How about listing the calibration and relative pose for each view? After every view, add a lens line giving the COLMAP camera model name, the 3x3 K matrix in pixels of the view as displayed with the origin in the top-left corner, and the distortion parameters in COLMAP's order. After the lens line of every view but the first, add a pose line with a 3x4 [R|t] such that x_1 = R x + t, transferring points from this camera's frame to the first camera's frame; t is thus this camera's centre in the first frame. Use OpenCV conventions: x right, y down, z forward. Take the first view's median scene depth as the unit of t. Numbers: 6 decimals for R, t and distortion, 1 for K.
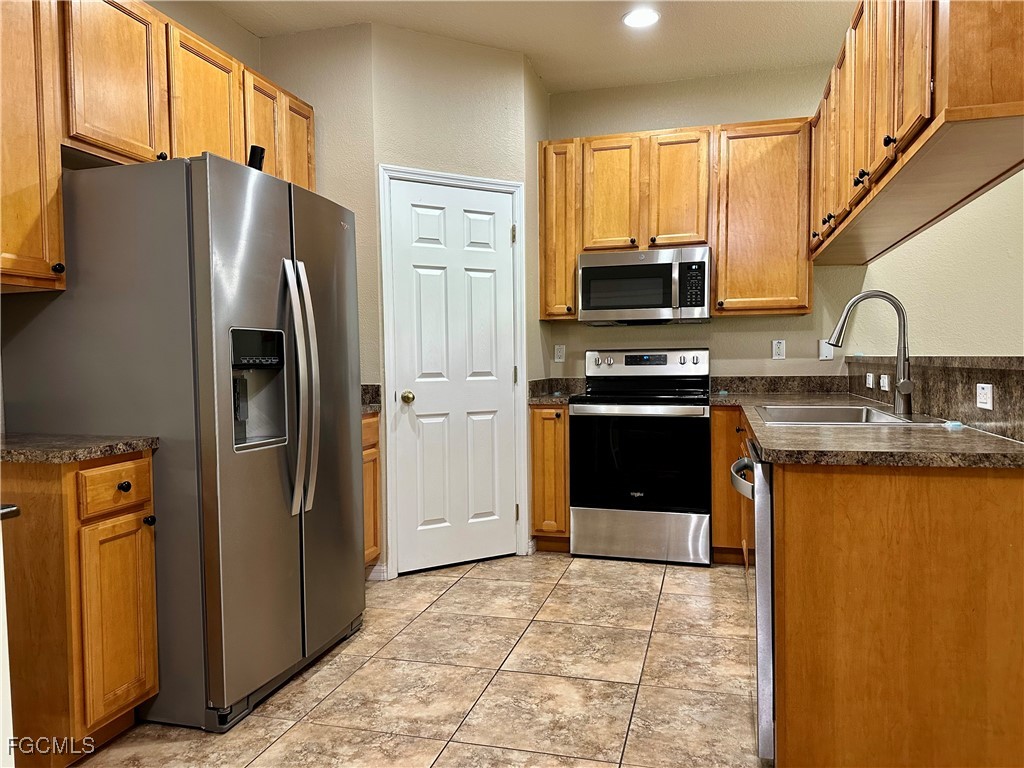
lens RADIAL K [[720.7, 0, 512.1], [0, 720.7, 392.8], [0, 0, 1]] dist [0.007947, -0.000765]
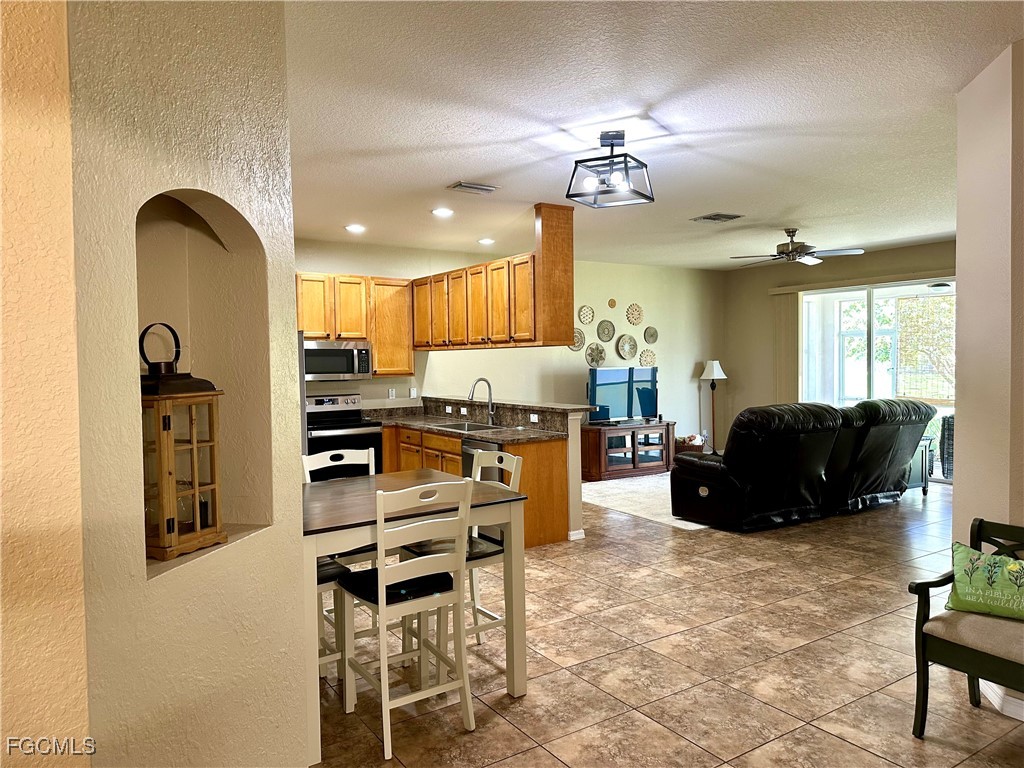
lens RADIAL K [[720.7, 0, 512.5], [0, 720.7, 385.4], [0, 0, 1]] dist [0.007947, -0.000765]
pose [[0.651779, -0.024342, 0.758018, -0.897670], [0.040369, 0.999181, -0.002625, -0.066945], [-0.757334, 0.032312, 0.652228, -0.495400]]
